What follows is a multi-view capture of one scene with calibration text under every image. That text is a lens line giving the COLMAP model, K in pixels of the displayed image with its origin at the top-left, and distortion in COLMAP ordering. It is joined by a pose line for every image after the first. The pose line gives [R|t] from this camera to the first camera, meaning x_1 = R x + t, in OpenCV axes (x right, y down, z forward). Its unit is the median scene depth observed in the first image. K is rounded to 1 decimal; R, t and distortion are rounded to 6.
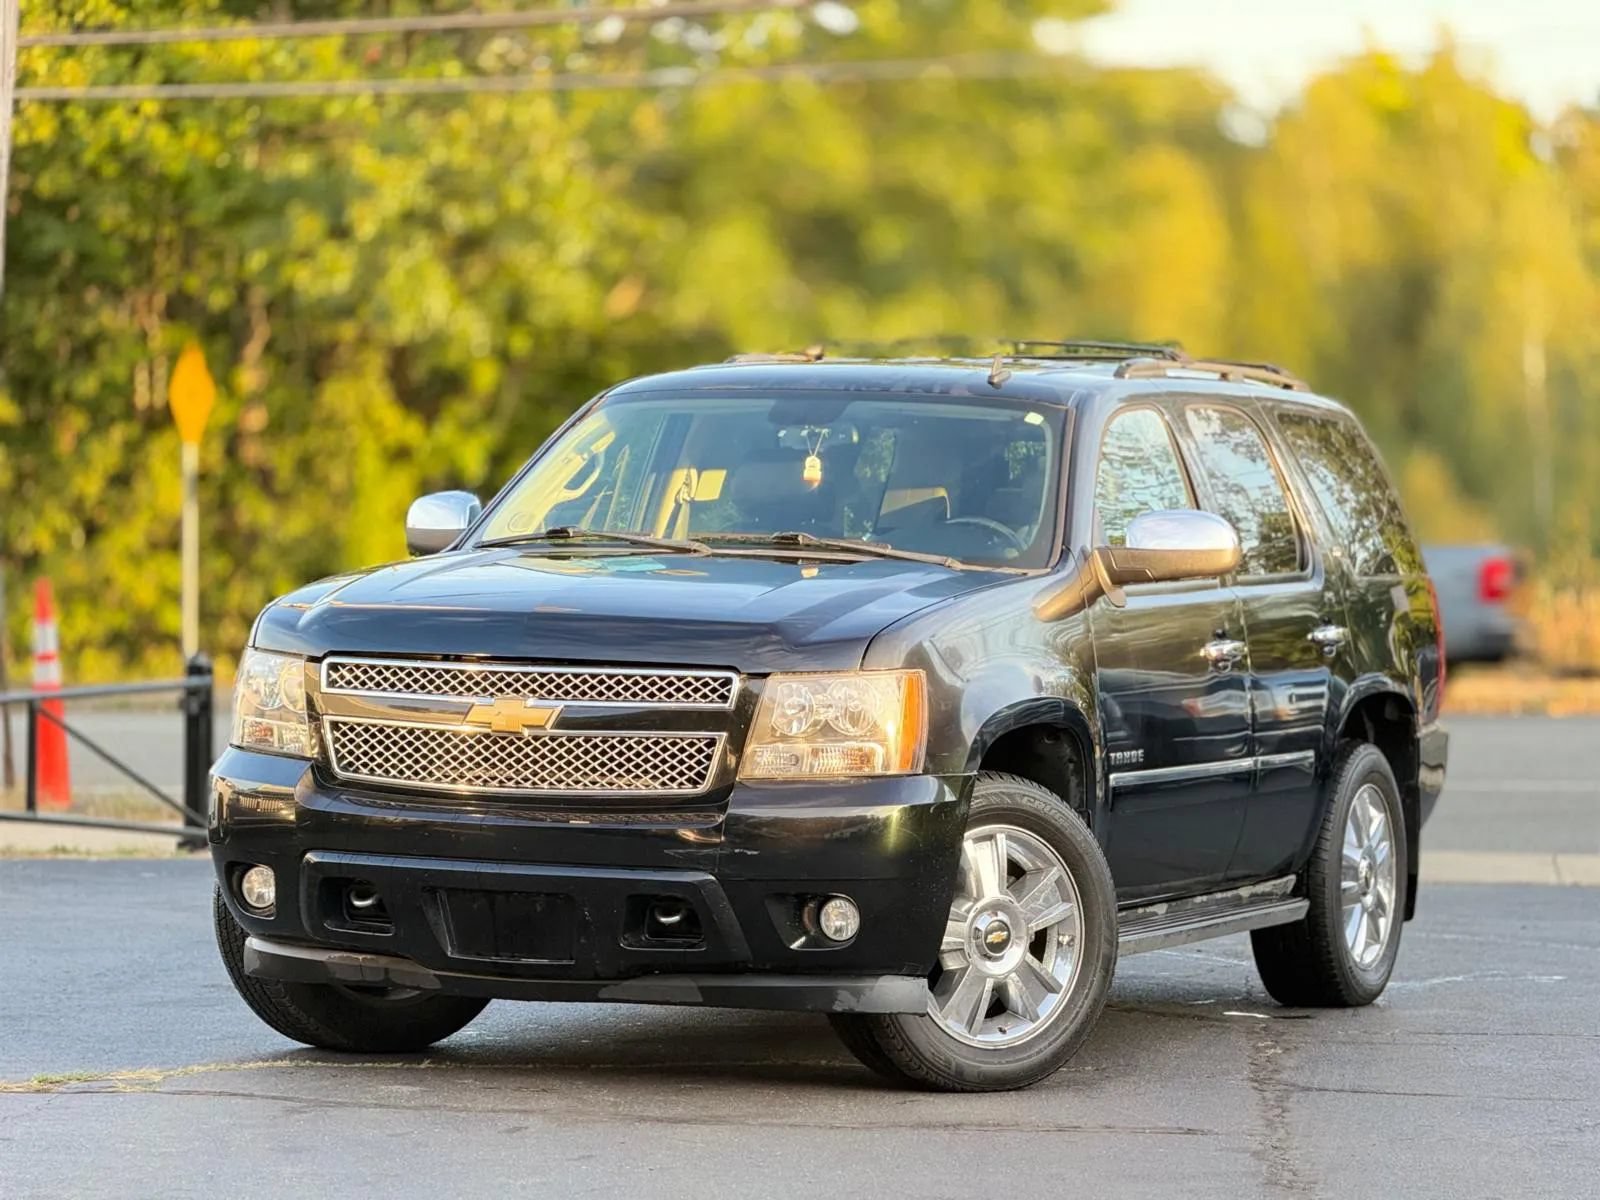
lens RADIAL K [[4995.2, 0, 800.0], [0, 4995.2, 600.0], [0, 0, 1]] dist [0.257889, -1.743408]
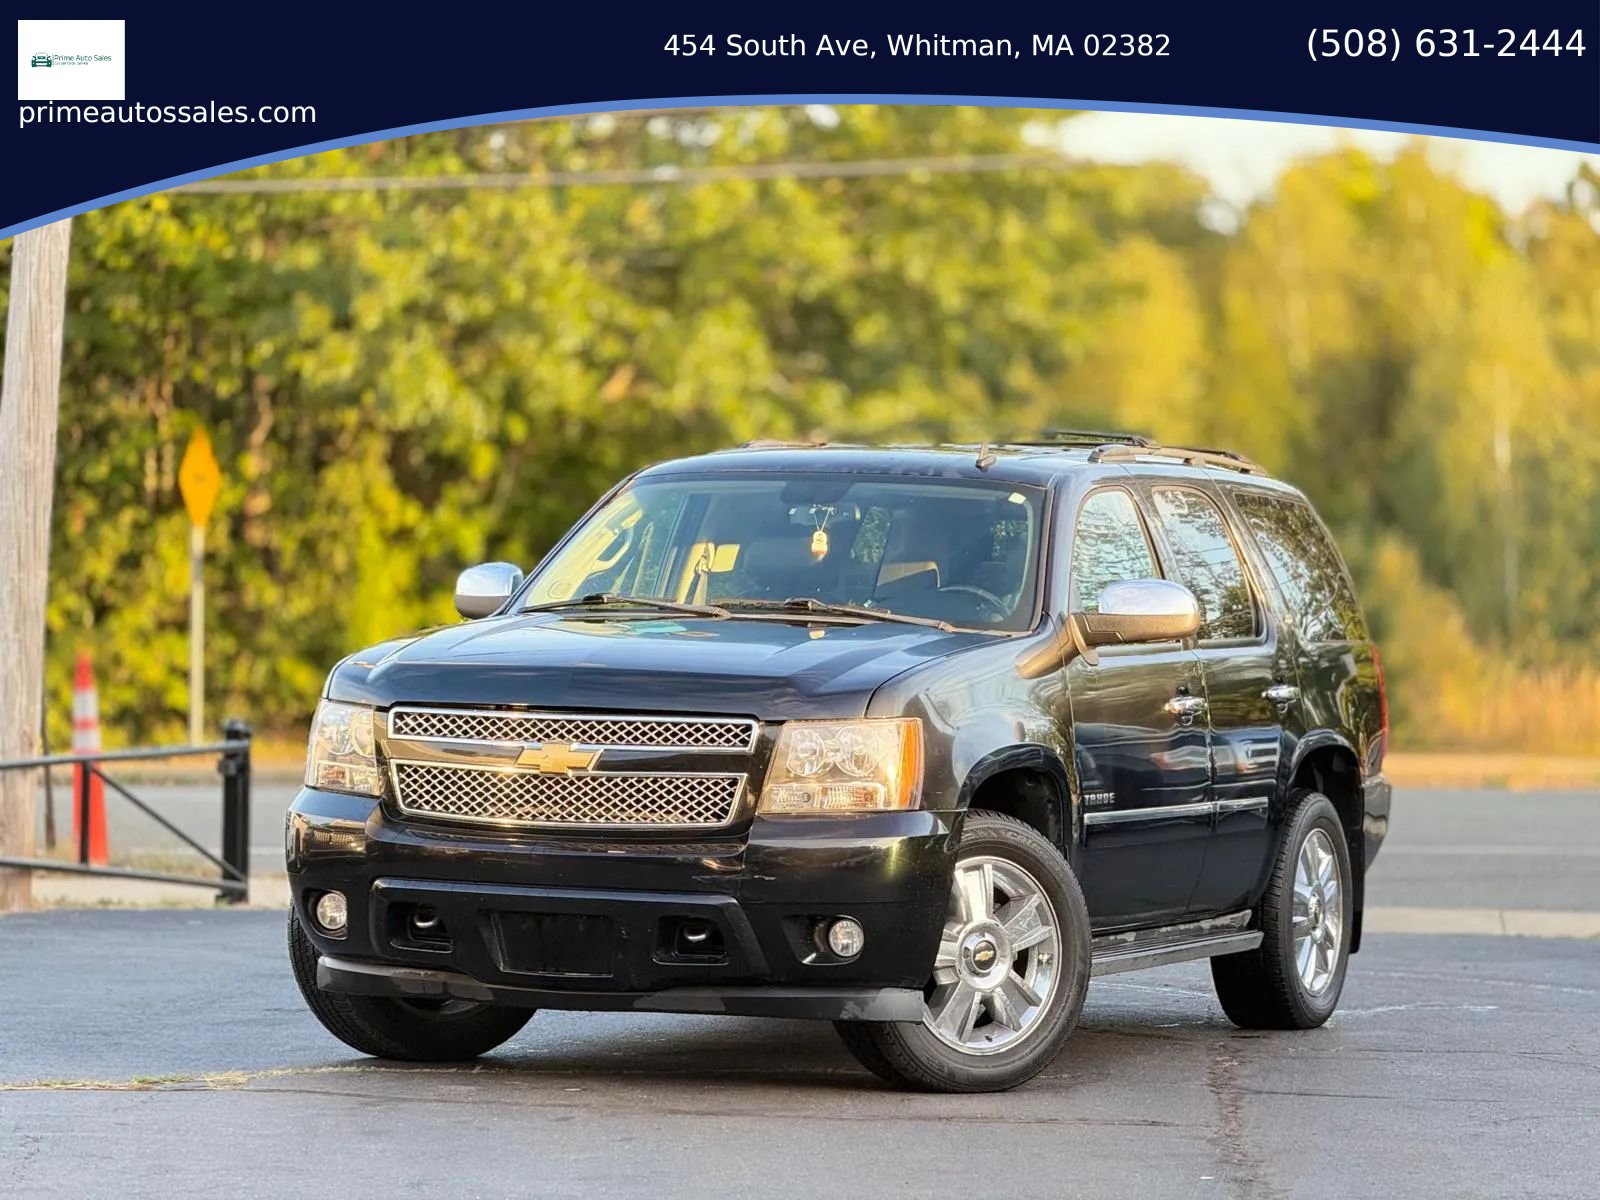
lens RADIAL K [[4995.2, 0, 800.0], [0, 4995.2, 600.0], [0, 0, 1]] dist [0.257889, -1.743408]
pose [[0.999990, 0.001506, 0.004311, -0.006898], [-0.001431, 0.999849, -0.017316, 0.006196], [-0.004336, 0.017309, 0.999841, -0.124776]]
